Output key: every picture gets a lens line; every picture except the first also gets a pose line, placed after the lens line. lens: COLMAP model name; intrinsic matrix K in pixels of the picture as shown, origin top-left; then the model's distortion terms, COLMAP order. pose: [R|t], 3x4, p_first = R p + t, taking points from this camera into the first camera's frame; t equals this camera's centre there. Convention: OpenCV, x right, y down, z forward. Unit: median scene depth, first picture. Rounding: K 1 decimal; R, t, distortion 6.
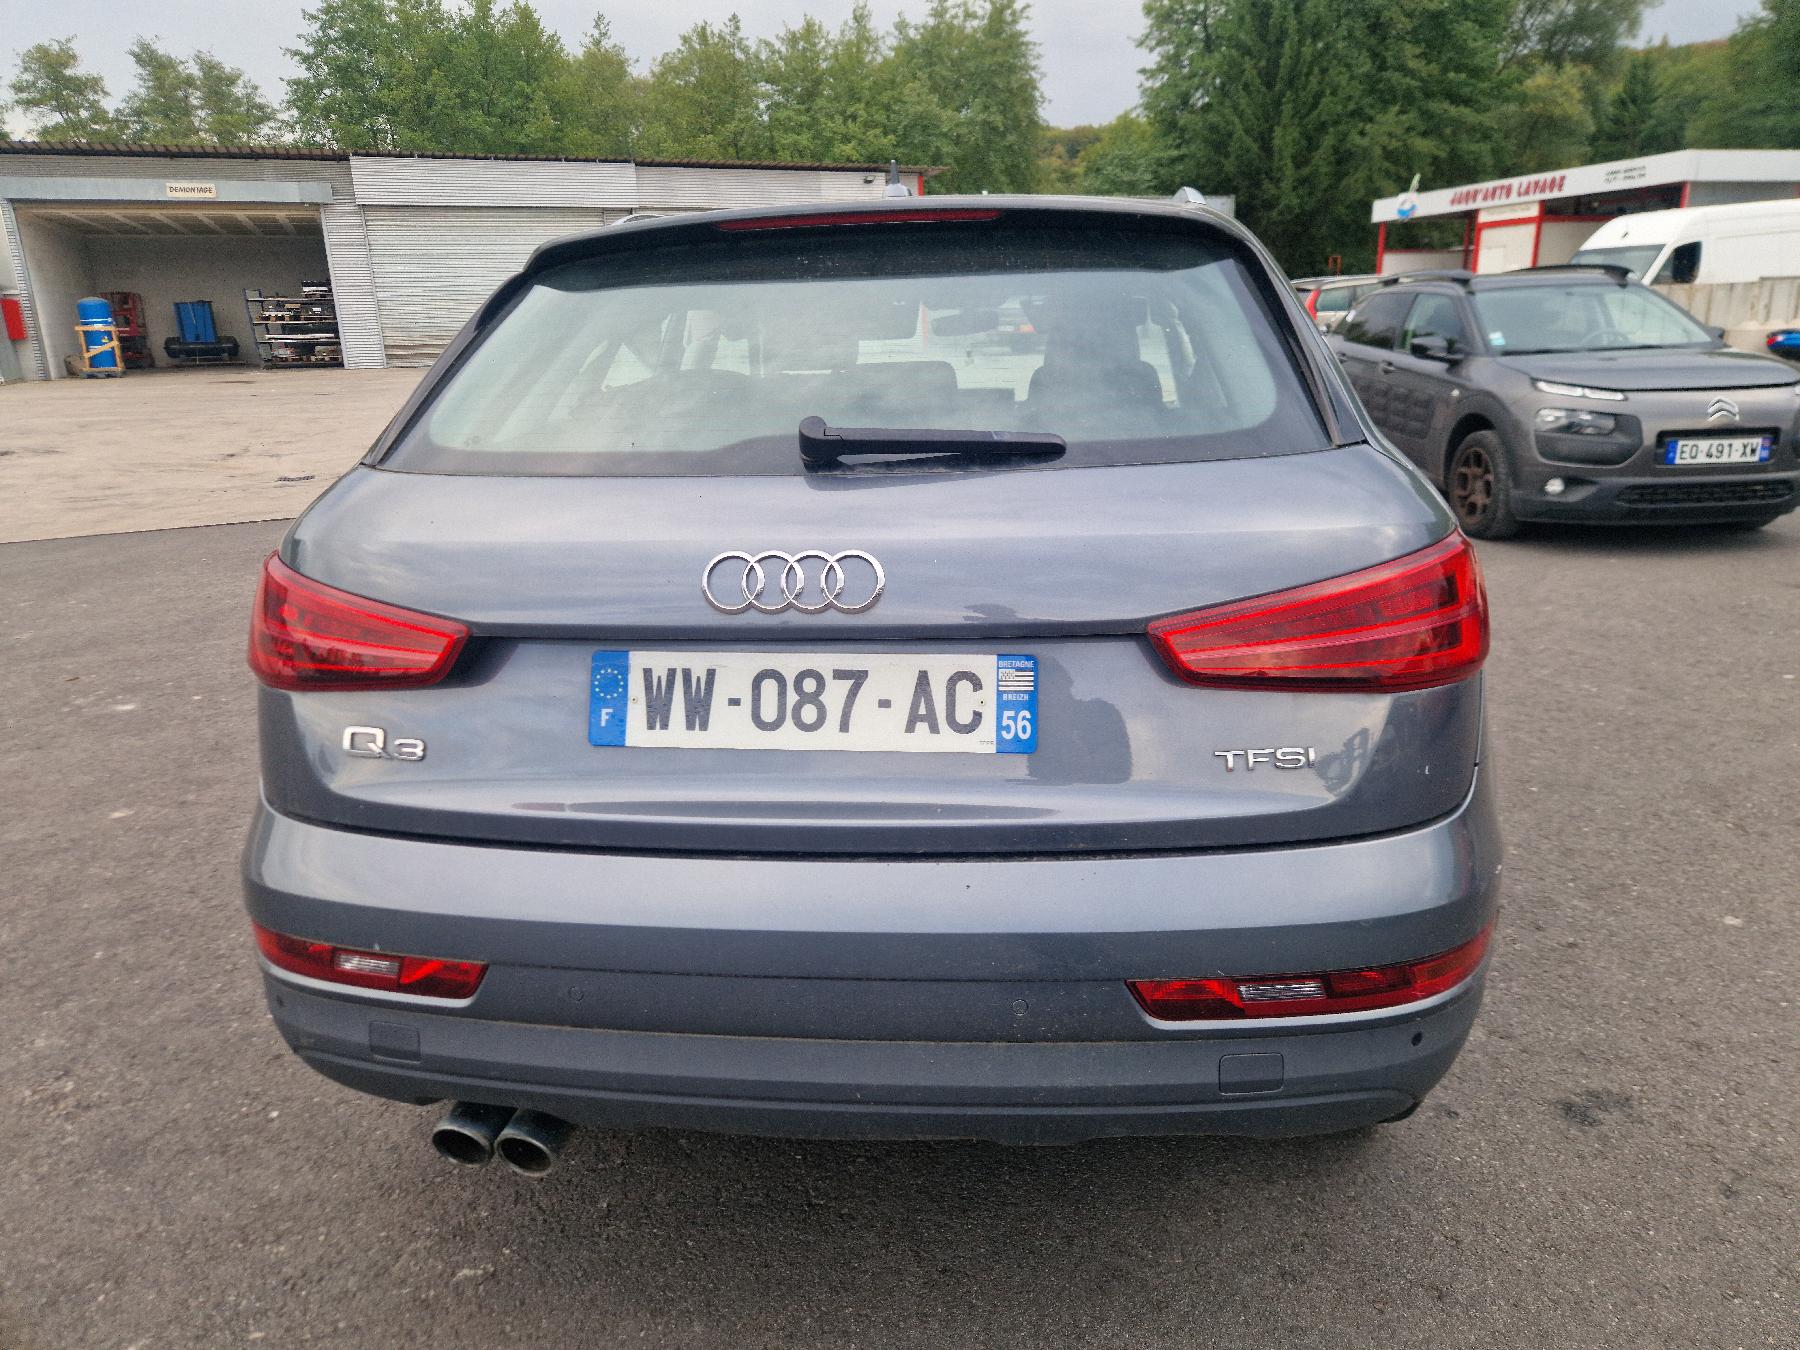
lens RADIAL K [[1228.1, 0, 900.0], [0, 1228.1, 675.0], [0, 0, 1]] dist [0.056059, -0.039302]
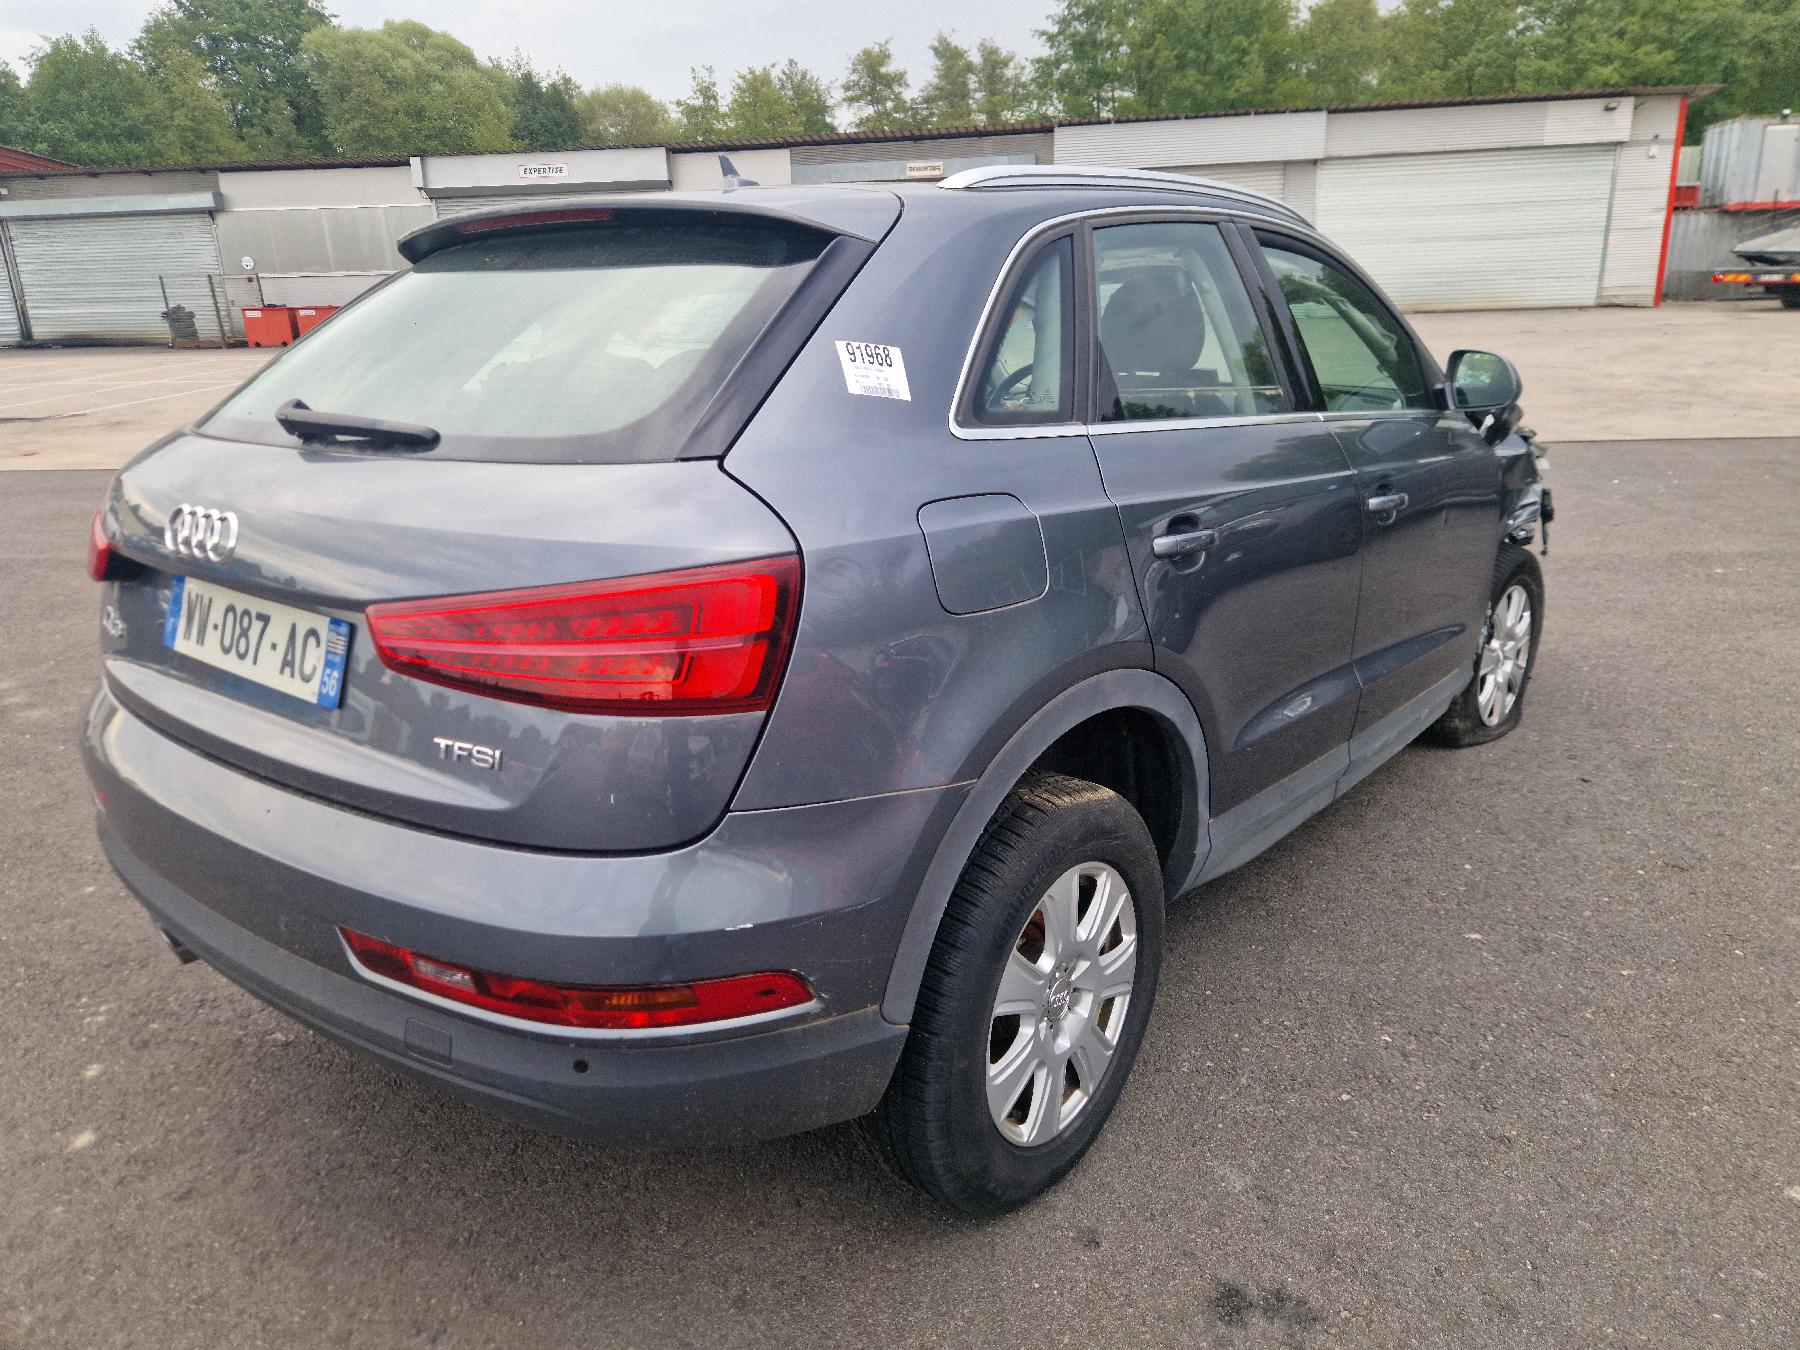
lens RADIAL K [[1211.1, 0, 871.2], [0, 1211.1, 690.6], [0, 0, 1]] dist [0.057997, -0.043036]
pose [[0.839276, 0.172098, -0.515750, 1.066755], [-0.147834, 0.985077, 0.088136, -0.121441], [0.523221, 0.002275, 0.852194, 0.296902]]
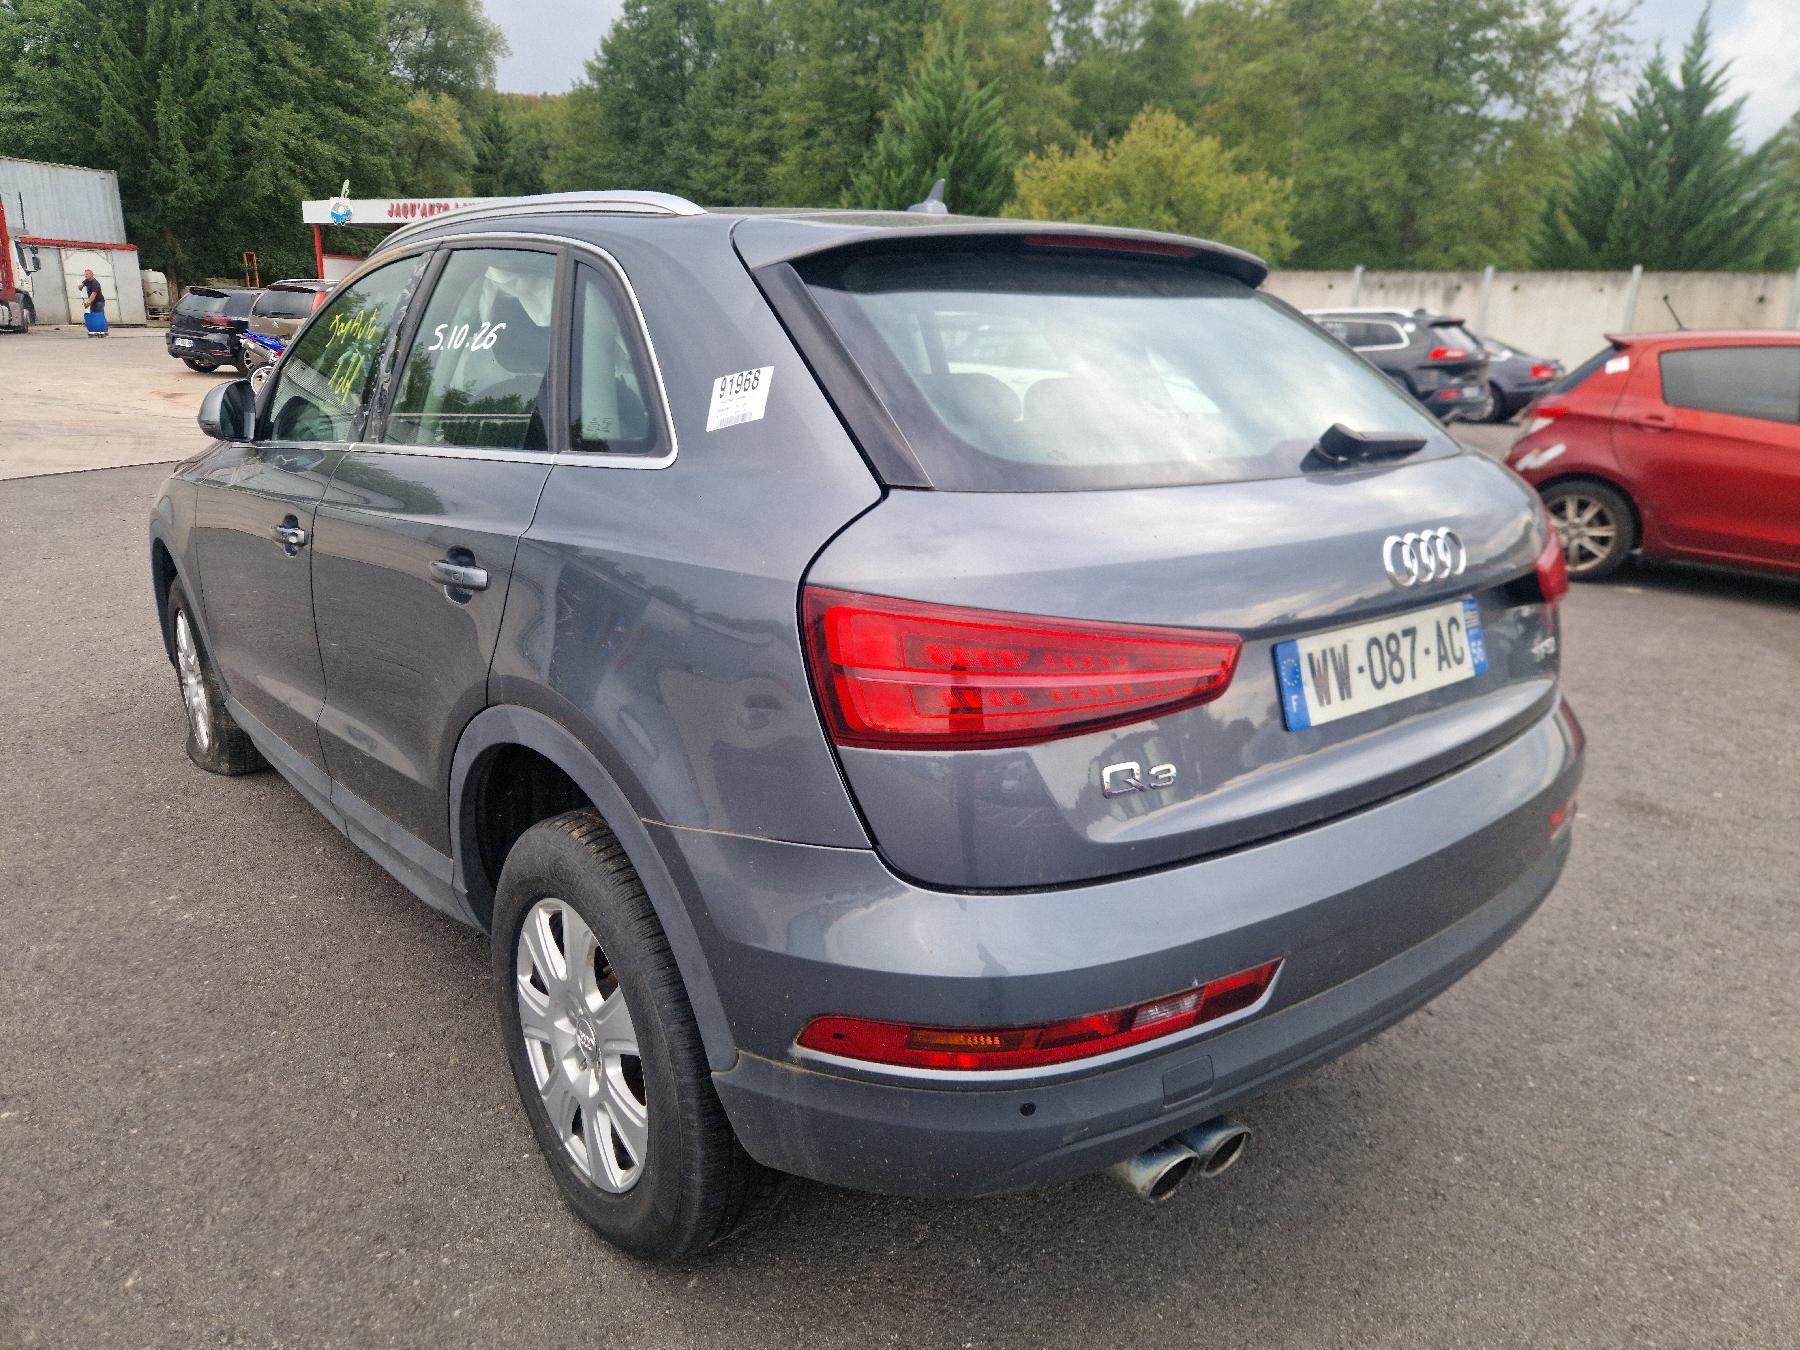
lens RADIAL K [[1228.1, 0, 900.0], [0, 1228.1, 675.0], [0, 0, 1]] dist [0.056059, -0.039302]
pose [[0.677546, -0.153778, 0.719224, -1.268118], [0.157567, 0.985542, 0.062284, -0.114129], [-0.718403, 0.071126, 0.691981, 0.510194]]
